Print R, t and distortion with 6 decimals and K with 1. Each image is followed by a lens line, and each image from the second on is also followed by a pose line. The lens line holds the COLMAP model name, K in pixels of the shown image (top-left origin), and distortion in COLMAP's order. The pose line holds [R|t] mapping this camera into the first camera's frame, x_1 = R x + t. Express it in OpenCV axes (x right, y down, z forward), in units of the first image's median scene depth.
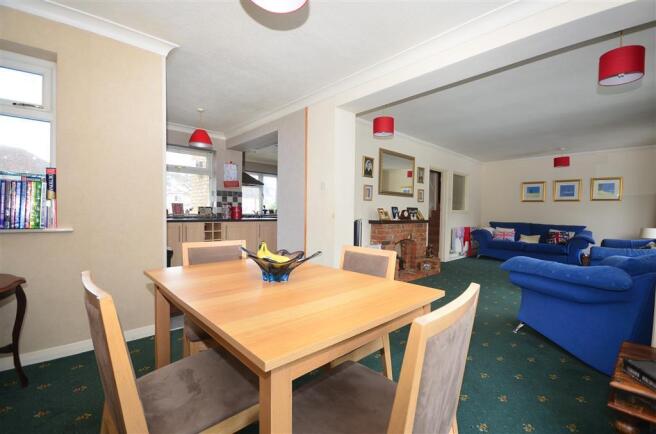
lens RADIAL K [[281.7, 0, 328.0], [0, 281.7, 217.0], [0, 0, 1]] dist [-0.000632, -0.000001]
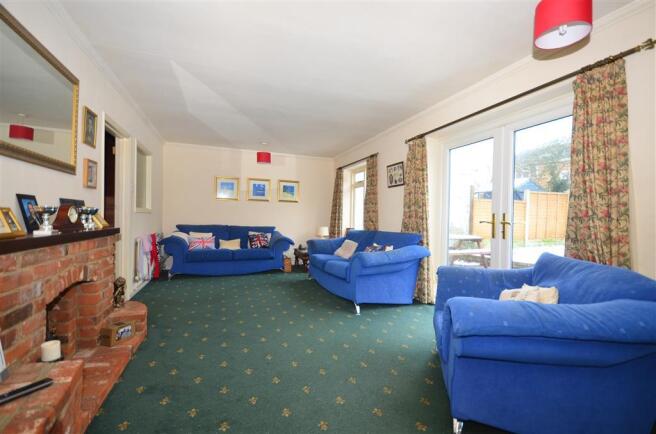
lens RADIAL K [[281.7, 0, 328.0], [0, 281.7, 217.0], [0, 0, 1]] dist [-0.000632, -0.000001]
pose [[0.341093, -0.007561, 0.939999, 0.033757], [0.002042, 0.999971, 0.007303, -0.009023], [-0.940027, -0.000571, 0.341099, 0.466989]]
